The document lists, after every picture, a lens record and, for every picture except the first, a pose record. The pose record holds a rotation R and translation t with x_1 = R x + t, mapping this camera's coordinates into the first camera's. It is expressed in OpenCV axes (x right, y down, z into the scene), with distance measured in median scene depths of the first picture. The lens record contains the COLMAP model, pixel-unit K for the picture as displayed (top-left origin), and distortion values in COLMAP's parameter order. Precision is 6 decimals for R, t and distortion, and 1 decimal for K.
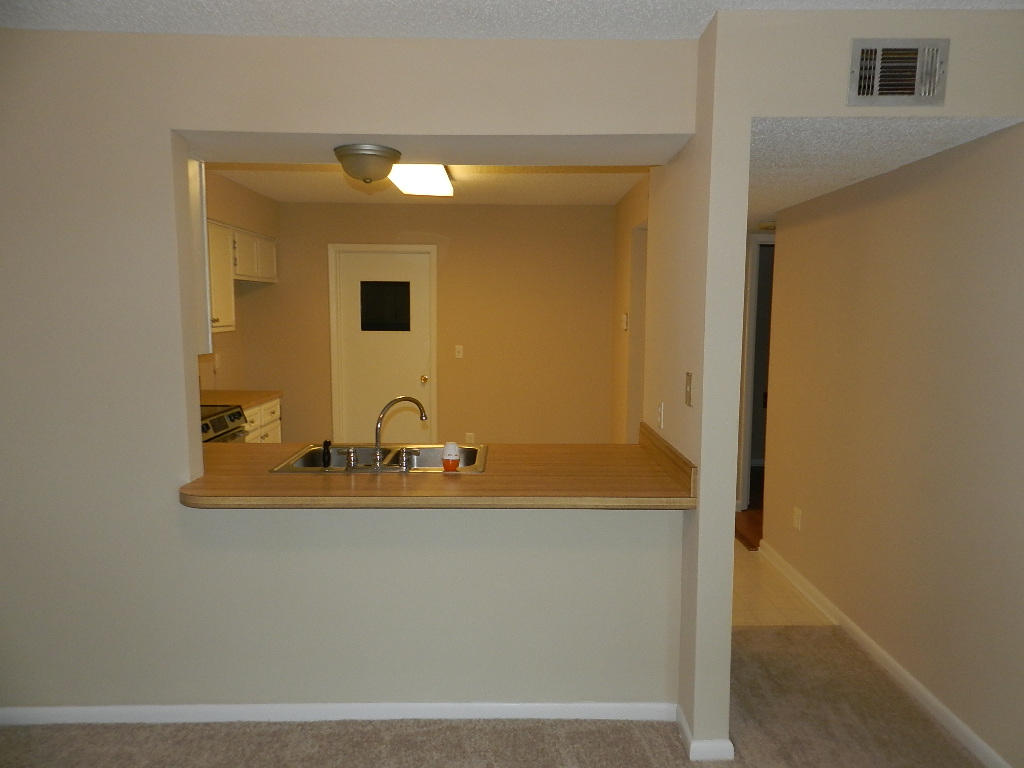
lens RADIAL K [[708.0, 0, 512.0], [0, 708.0, 384.0], [0, 0, 1]] dist [0.029410, 0.001038]
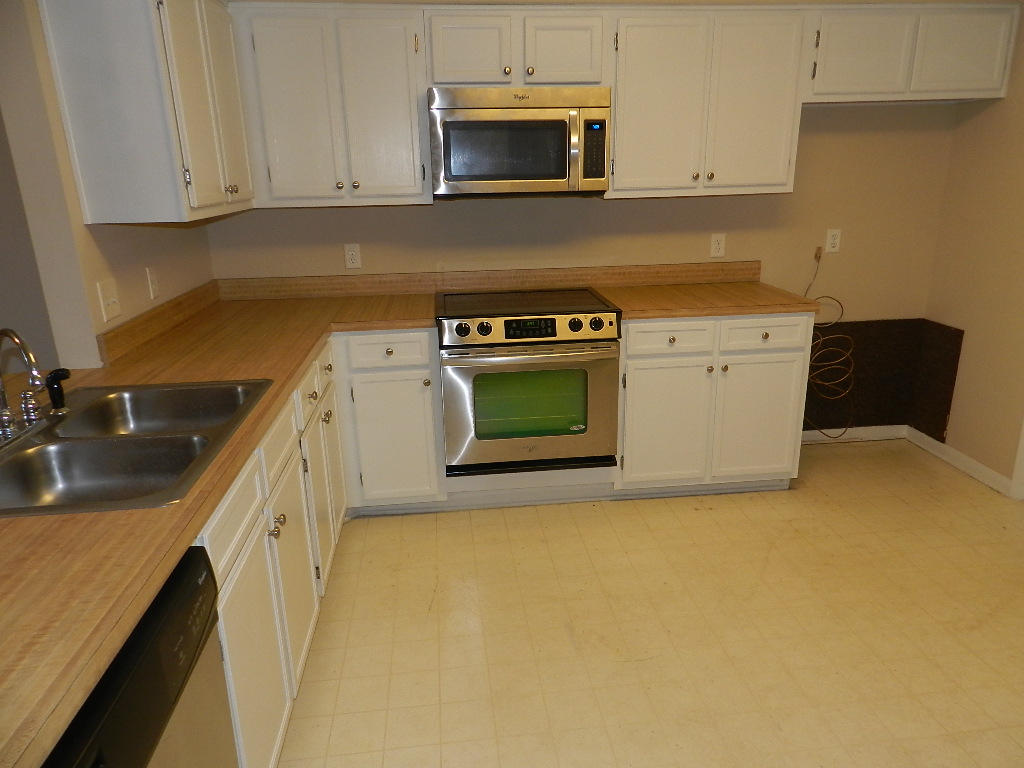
lens RADIAL K [[684.5, 0, 512.0], [0, 684.5, 384.0], [0, 0, 1]] dist [0.007873, 0.000857]
pose [[0.093570, 0.288917, -0.952770, 0.381841], [-0.084076, 0.955844, 0.281592, -0.120593], [0.992056, 0.053756, 0.113729, 1.335330]]
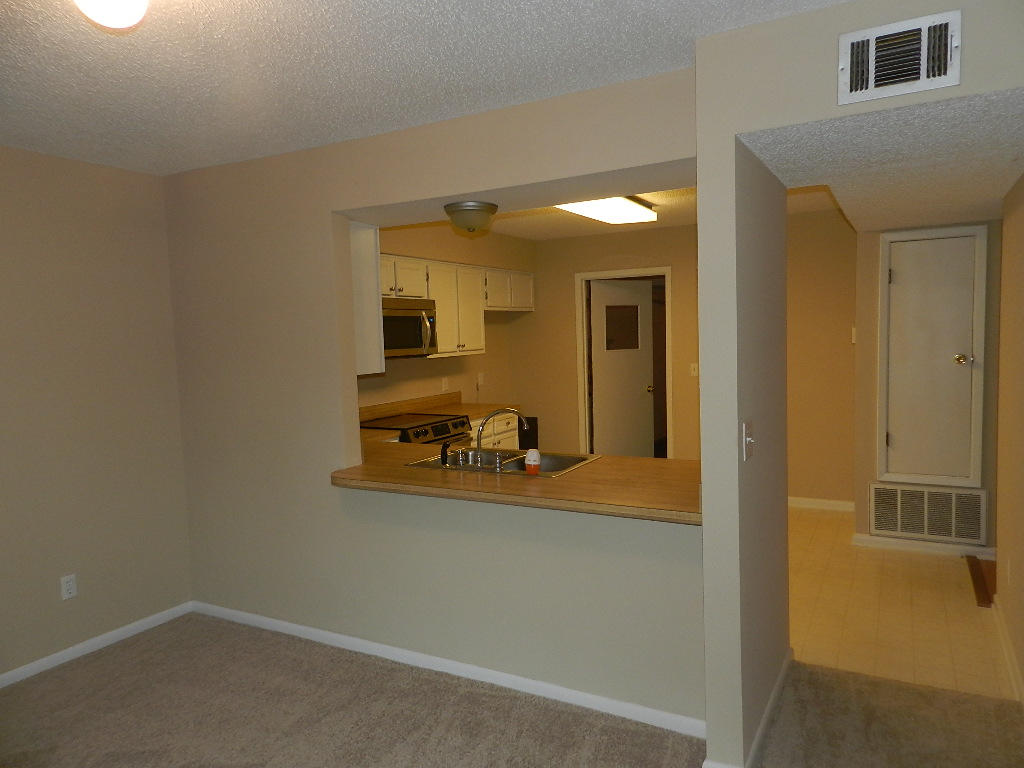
lens RADIAL K [[708.0, 0, 512.0], [0, 708.0, 384.0], [0, 0, 1]] dist [0.029410, 0.001038]
pose [[0.867918, 0.003286, -0.496697, 0.455884], [-0.016031, 0.999642, -0.021399, 0.001705], [0.496449, 0.026535, 0.867660, -0.011132]]
